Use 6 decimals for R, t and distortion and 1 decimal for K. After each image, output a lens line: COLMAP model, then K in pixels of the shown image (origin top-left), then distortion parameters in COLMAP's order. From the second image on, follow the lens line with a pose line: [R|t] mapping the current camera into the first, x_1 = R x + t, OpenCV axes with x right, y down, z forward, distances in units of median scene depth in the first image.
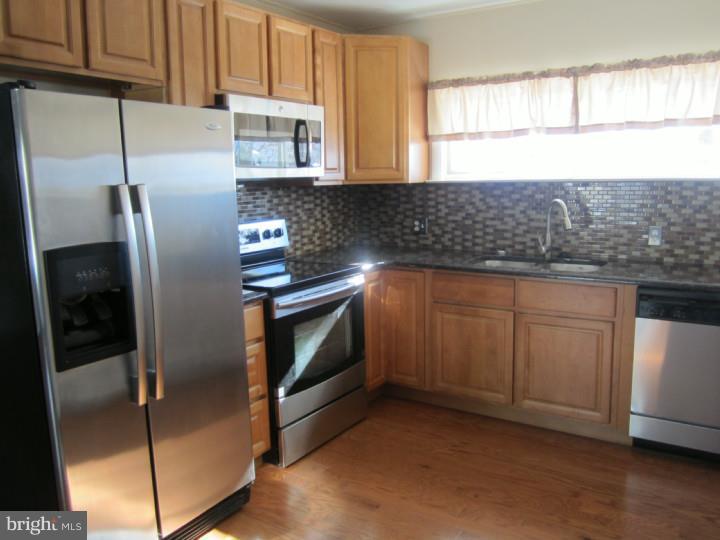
lens RADIAL K [[600.0, 0, 360.0], [0, 600.0, 270.0], [0, 0, 1]] dist [-0.034441, -0.003489]
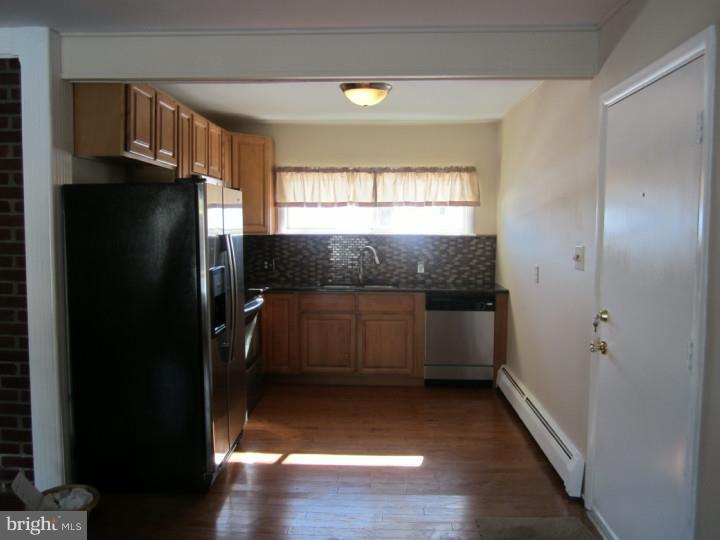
lens RADIAL K [[600.0, 0, 360.0], [0, 600.0, 270.0], [0, 0, 1]] dist [-0.034441, -0.003489]
pose [[0.857813, -0.012595, 0.513807, -0.499552], [0.057331, 0.995806, -0.071306, 0.058534], [-0.510754, 0.090624, 0.854937, -0.363796]]
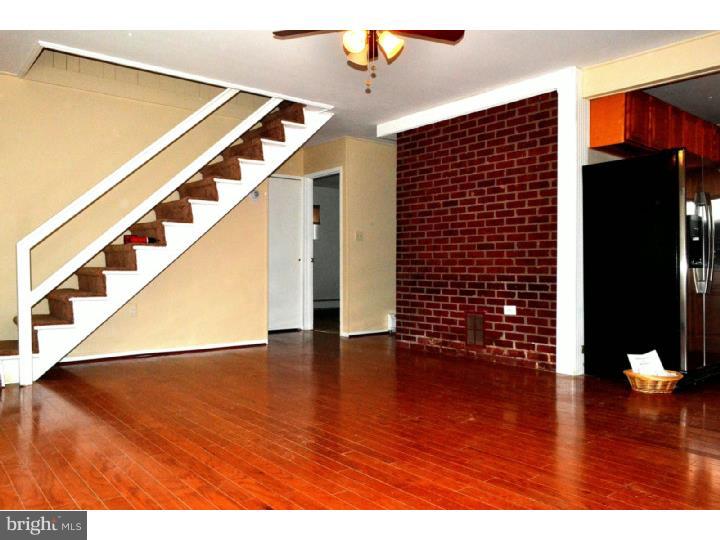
lens RADIAL K [[576.2, 0, 360.0], [0, 576.2, 270.0], [0, 0, 1]] dist [0.005216, -0.004147]
pose [[0.954329, 0.024602, -0.297743, -0.508021], [-0.067150, 0.988767, -0.133532, 0.281734], [0.291114, 0.147427, 0.945261, -0.736302]]
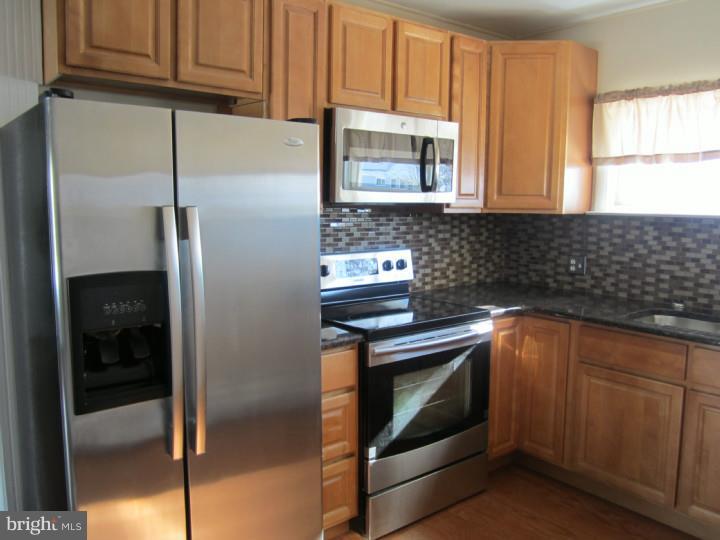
lens RADIAL K [[600.0, 0, 360.0], [0, 600.0, 270.0], [0, 0, 1]] dist [-0.034441, -0.003489]
pose [[0.951398, 0.063674, -0.301309, 0.071730], [-0.075151, 0.996816, -0.026640, -0.024763], [0.298653, 0.047989, 0.953154, 0.129463]]
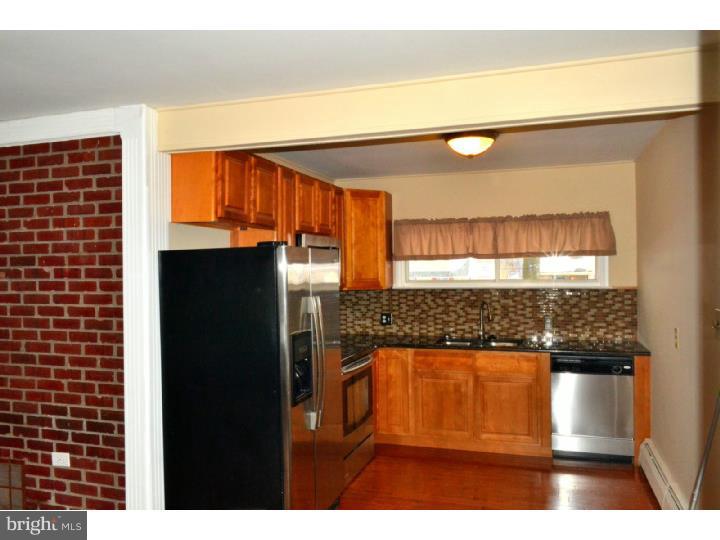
lens RADIAL K [[583.9, 0, 360.0], [0, 583.9, 270.0], [0, 0, 1]] dist [-0.006433, 0.000237]
pose [[0.964494, 0.007806, 0.263989, -0.360362], [0.033948, 0.987607, -0.153233, 0.022064], [-0.261913, 0.156754, 0.952276, -0.334317]]
